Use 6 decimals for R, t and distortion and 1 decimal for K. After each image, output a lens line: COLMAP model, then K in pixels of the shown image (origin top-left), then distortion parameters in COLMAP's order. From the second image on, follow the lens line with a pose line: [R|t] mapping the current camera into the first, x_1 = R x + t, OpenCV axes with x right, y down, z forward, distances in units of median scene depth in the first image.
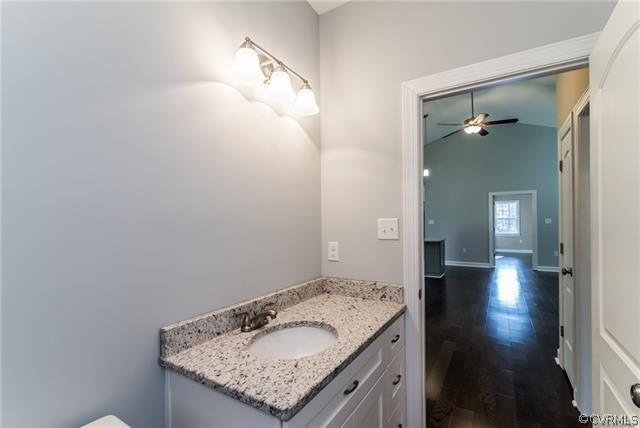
lens RADIAL K [[294.5, 0, 306.9], [0, 294.5, 216.3], [0, 0, 1]] dist [-0.001546, -0.000376]
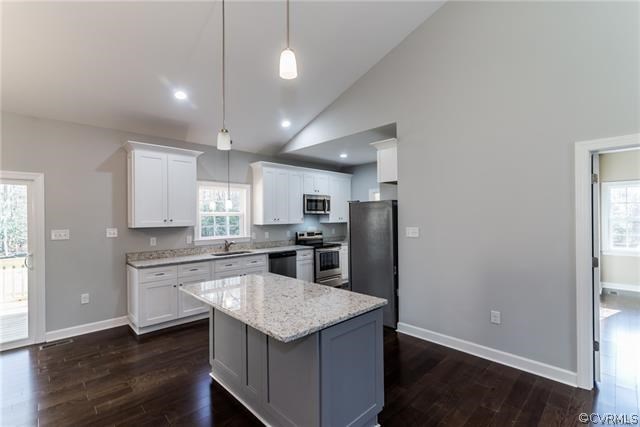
lens RADIAL K [[289.9, 0, 319.4], [0, 289.9, 217.7], [0, 0, 1]] dist [0.001439, -0.000367]
pose [[0.975011, -0.005090, -0.222098, 0.429035], [0.009184, 0.999806, 0.017405, -0.010659], [0.221967, -0.019010, 0.974869, 0.654770]]
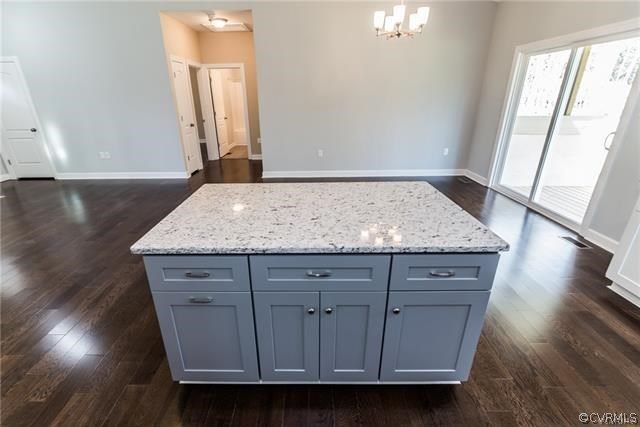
lens RADIAL K [[294.5, 0, 306.9], [0, 294.5, 215.8], [0, 0, 1]] dist [-0.001546, -0.000376]
pose [[-0.842083, 0.219611, -0.492612, 0.425287], [0.024735, 0.928112, 0.371479, -0.000600], [0.538780, 0.300631, -0.786980, 1.077346]]
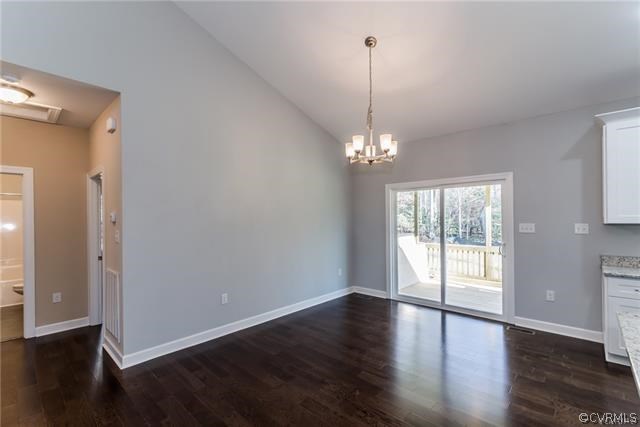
lens RADIAL K [[289.9, 0, 319.4], [0, 289.9, 217.7], [0, 0, 1]] dist [0.001439, -0.000367]
pose [[-0.165021, 0.003990, -0.986282, 0.455965], [0.023549, 0.999723, 0.000105, -0.004892], [0.986009, -0.023209, -0.165070, 0.748353]]
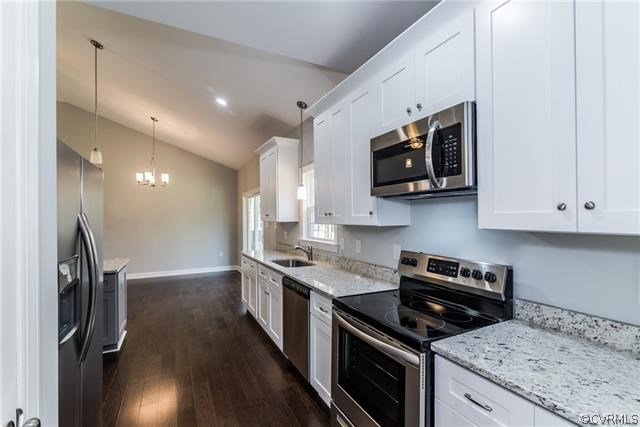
lens RADIAL K [[287.9, 0, 319.0], [0, 287.9, 216.1], [0, 0, 1]] dist [0.000242, -0.000041]
pose [[-0.498760, -0.000729, -0.866740, 0.463886], [0.016882, 0.999802, -0.010555, 0.009968], [0.866576, -0.019897, -0.498649, 1.433765]]
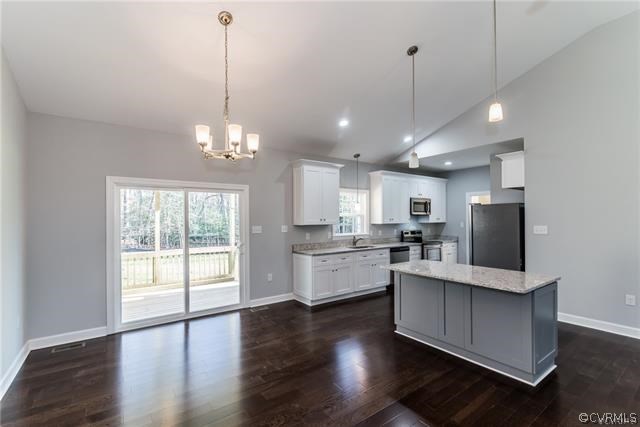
lens RADIAL K [[289.9, 0, 319.4], [0, 289.9, 217.7], [0, 0, 1]] dist [0.001439, -0.000367]
pose [[0.934038, -0.004020, -0.357151, 0.282487], [0.008487, 0.999904, 0.010940, -0.010920], [0.357073, -0.013249, 0.933983, 0.482954]]
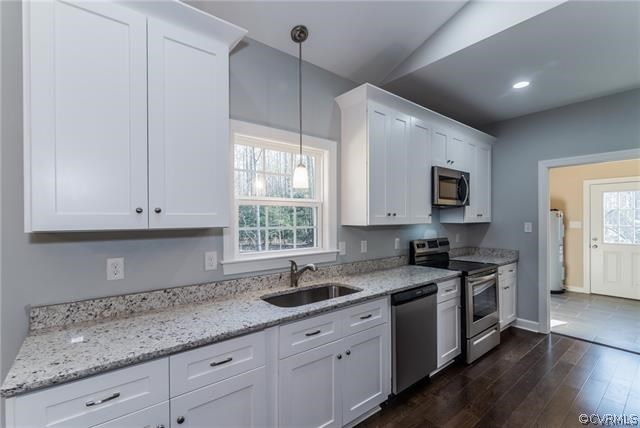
lens RADIAL K [[291.6, 0, 318.5], [0, 291.6, 221.2], [0, 0, 1]] dist [-0.000220, 0.000123]
pose [[0.951335, 0.000005, -0.308158, 0.206502], [0.006597, 0.999770, 0.020383, 0.004242], [0.308088, -0.021424, 0.951117, 0.957830]]
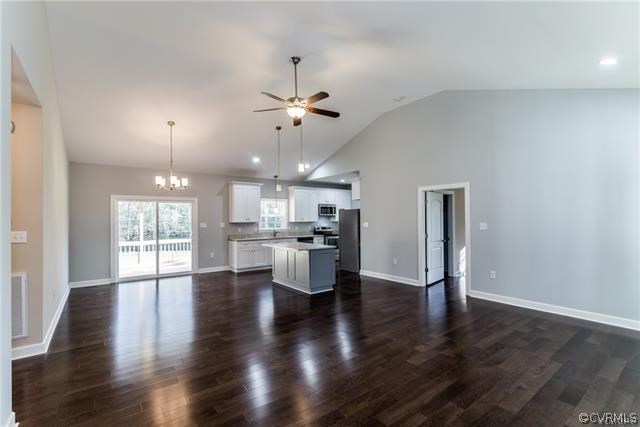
lens RADIAL K [[289.9, 0, 319.4], [0, 289.9, 217.7], [0, 0, 1]] dist [0.001439, -0.000367]
pose [[0.943753, -0.004005, -0.330628, 0.632130], [0.008409, 0.999894, 0.011889, -0.014079], [0.330545, -0.014001, 0.943686, 0.213462]]
